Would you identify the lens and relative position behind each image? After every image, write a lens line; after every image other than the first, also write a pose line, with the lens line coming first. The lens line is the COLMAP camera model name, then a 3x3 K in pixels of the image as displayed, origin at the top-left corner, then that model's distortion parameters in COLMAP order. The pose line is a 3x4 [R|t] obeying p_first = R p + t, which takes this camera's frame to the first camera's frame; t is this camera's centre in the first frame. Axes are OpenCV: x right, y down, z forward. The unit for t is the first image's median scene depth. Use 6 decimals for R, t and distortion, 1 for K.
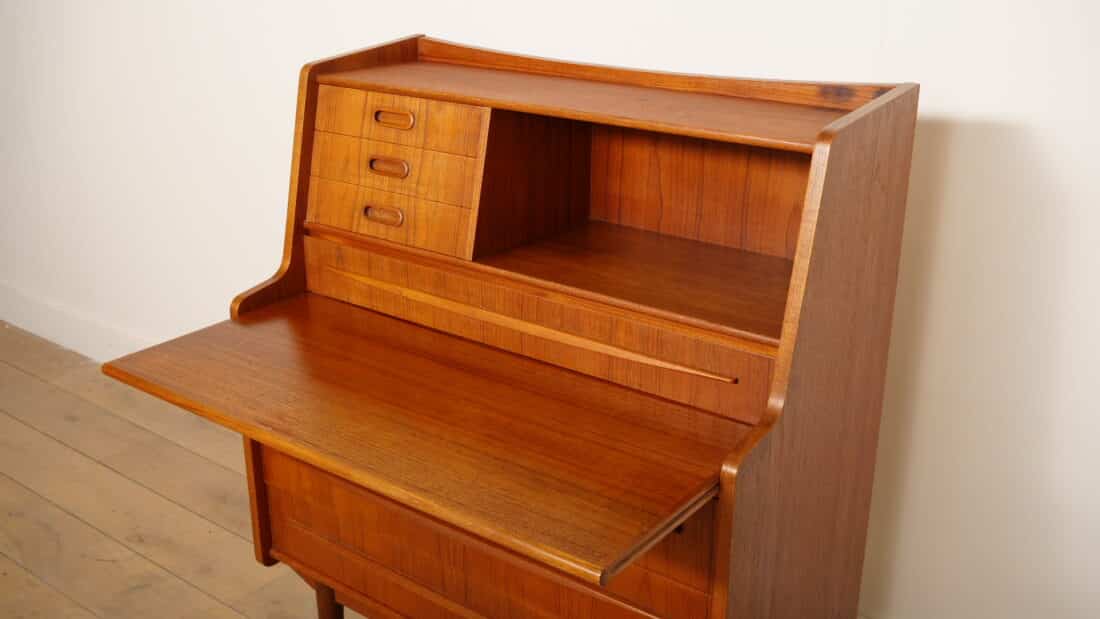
lens RADIAL K [[1112.3, 0, 550.0], [0, 1112.3, 309.5], [0, 0, 1]] dist [-0.005358, -0.001687]
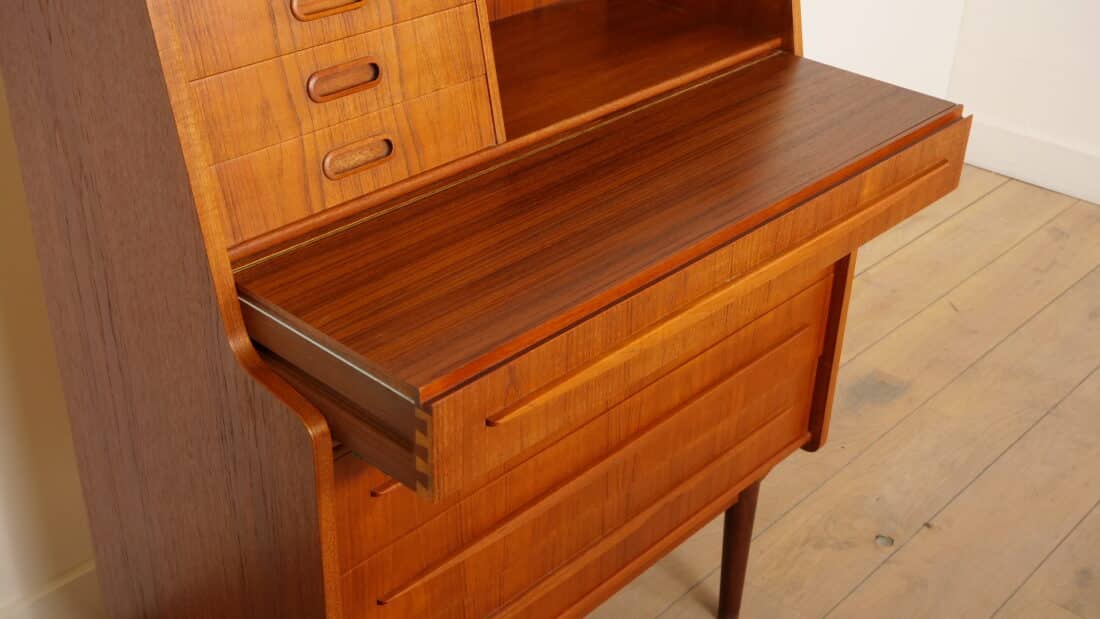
lens RADIAL K [[1317.2, 0, 550.0], [0, 1317.2, 309.5], [0, 0, 1]] dist [0.050851, -0.019190]
pose [[0.092450, -0.498930, 0.861697, -0.824711], [0.314663, 0.835694, 0.450114, -0.314805], [-0.944691, 0.229531, 0.234254, 0.764478]]
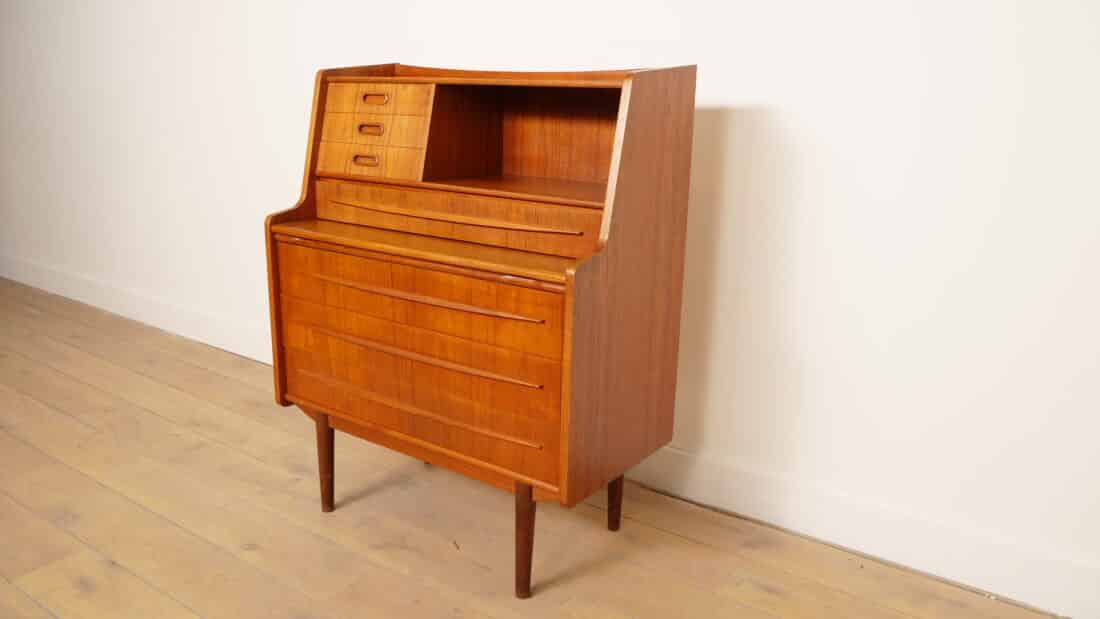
lens RADIAL K [[840.1, 0, 550.0], [0, 840.1, 309.5], [0, 0, 1]] dist [-0.034135, 0.001500]
pose [[0.999075, 0.011486, 0.041428, 0.060371], [-0.007532, 0.995509, -0.094364, 0.234435], [-0.042325, 0.093965, 0.994675, -0.155953]]
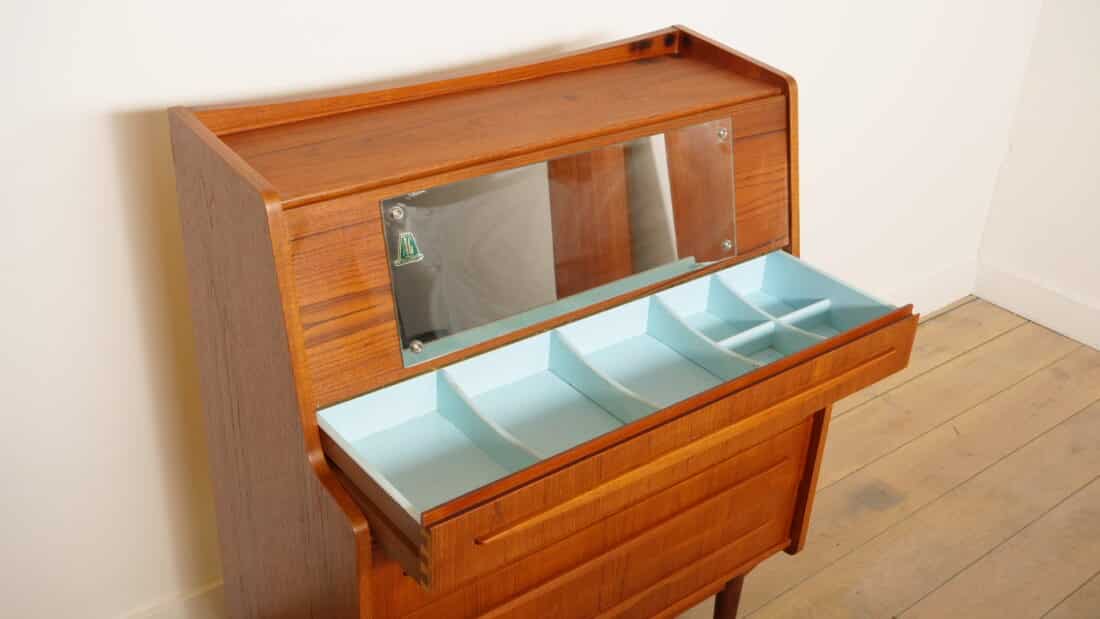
lens RADIAL K [[1112.3, 0, 550.0], [0, 1112.3, 309.5], [0, 0, 1]] dist [-0.005358, -0.001687]
pose [[0.243314, -0.453124, 0.857600, -0.852772], [0.286967, 0.878218, 0.382601, -0.392036], [-0.926525, 0.153011, 0.343714, 0.635077]]
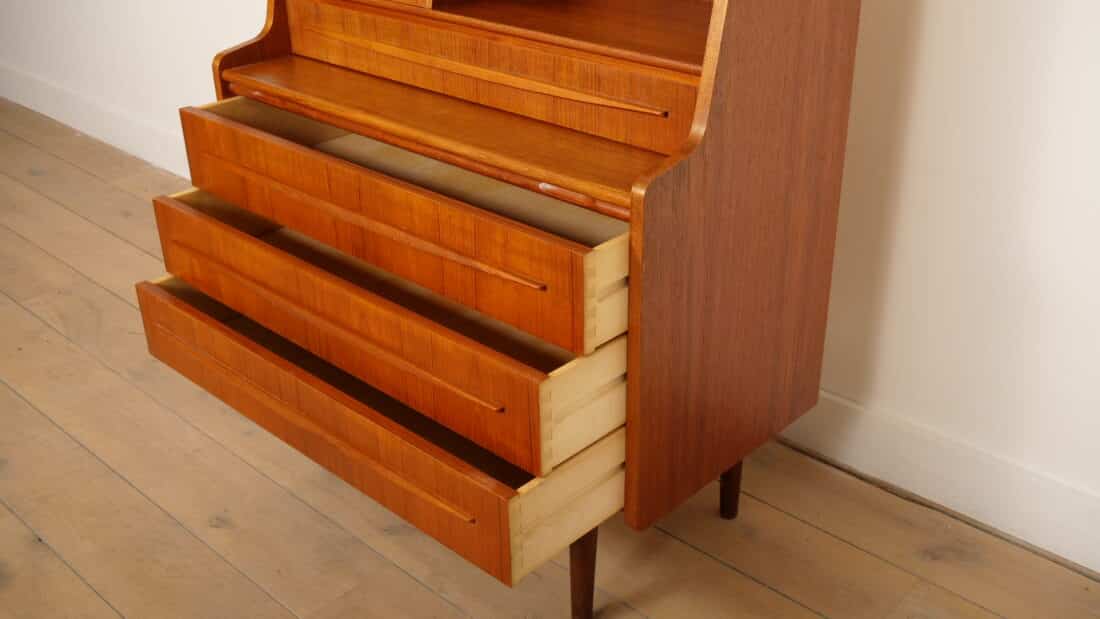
lens RADIAL K [[1112.3, 0, 550.0], [0, 1112.3, 309.5], [0, 0, 1]] dist [-0.005358, -0.001687]
pose [[0.994260, 0.031395, -0.102280, 0.139916], [-0.018893, 0.992474, 0.120988, 0.097096], [0.105309, -0.118362, 0.987371, -0.005328]]
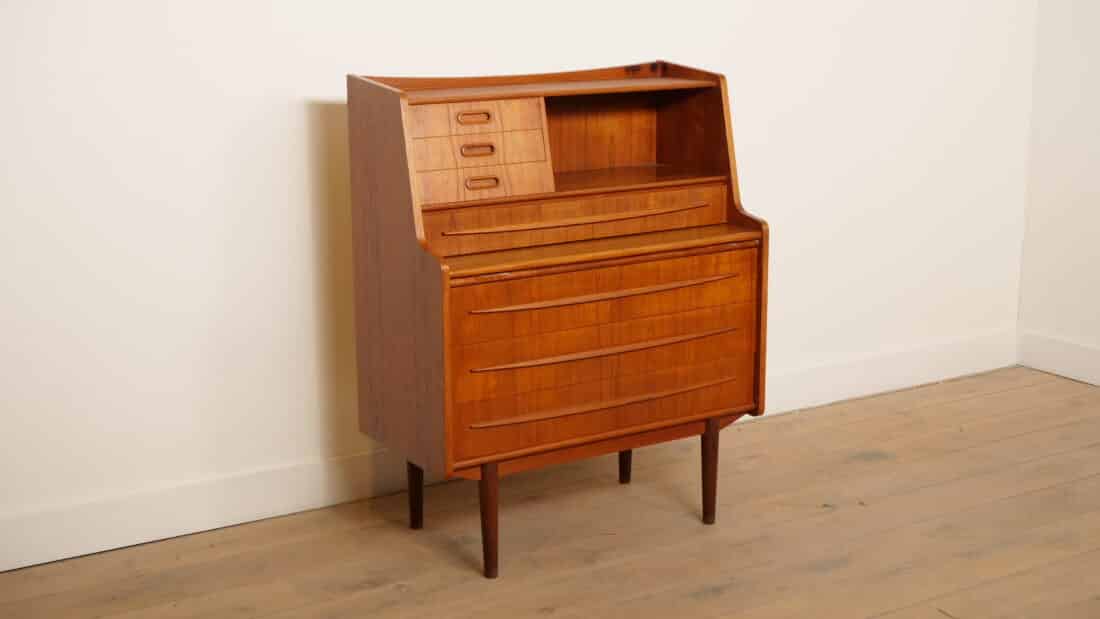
lens RADIAL K [[1557.9, 0, 550.0], [0, 1557.9, 309.5], [0, 0, 1]] dist [0.015465, -0.000372]
pose [[0.346747, -0.211400, 0.913825, -2.066976], [0.327601, 0.940208, 0.093197, -0.092345], [-0.878888, 0.267055, 0.395269, 0.159579]]
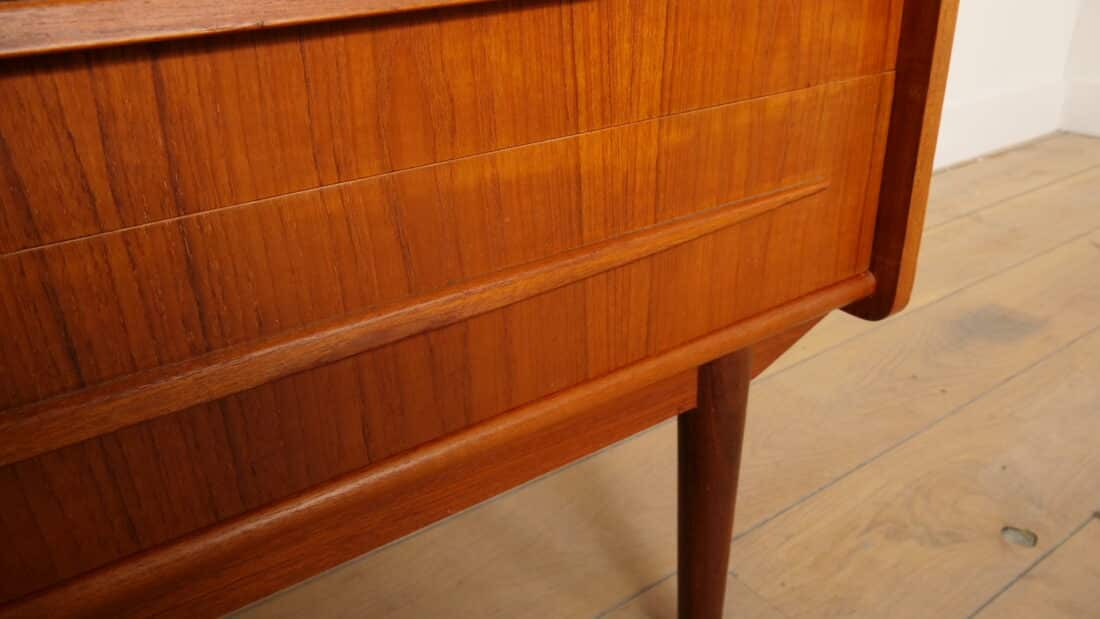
lens RADIAL K [[840.1, 0, 550.0], [0, 840.1, 309.5], [0, 0, 1]] dist [-0.034135, 0.001500]
pose [[0.304593, -0.420544, 0.854615, -0.204292], [0.355852, 0.882522, 0.307448, 0.220189], [-0.883512, 0.210469, 0.418461, 0.821295]]
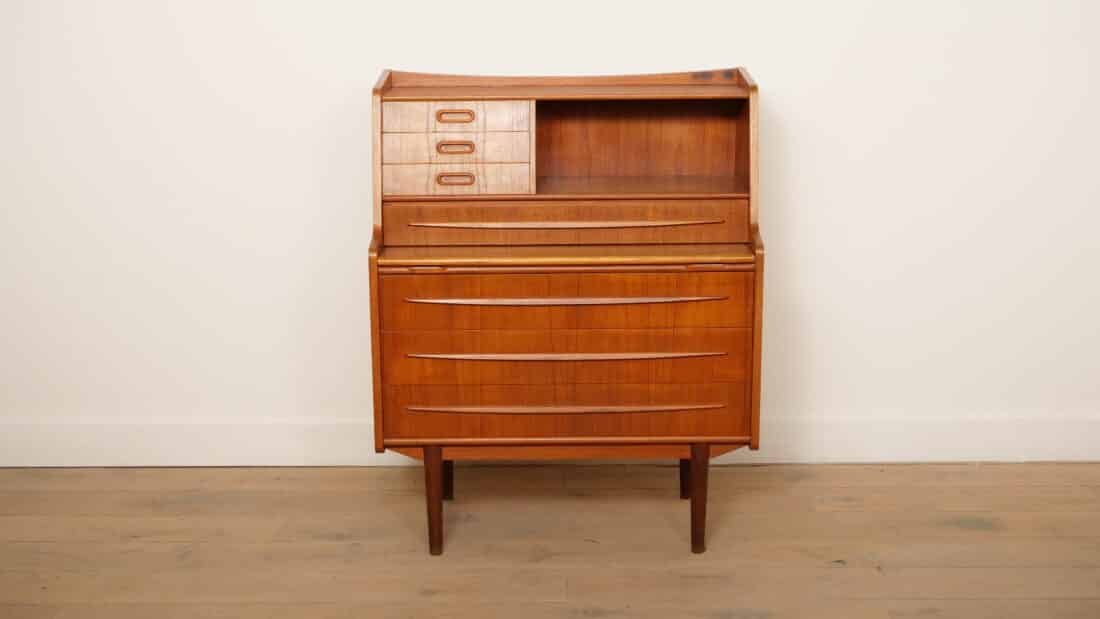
lens RADIAL K [[1557.9, 0, 550.0], [0, 1557.9, 309.5], [0, 0, 1]] dist [0.015465, -0.000372]
pose [[0.795614, -0.149814, 0.586987, -1.355500], [0.216847, 0.975167, -0.045031, 0.217741], [-0.565664, 0.163114, 0.808343, -0.788290]]
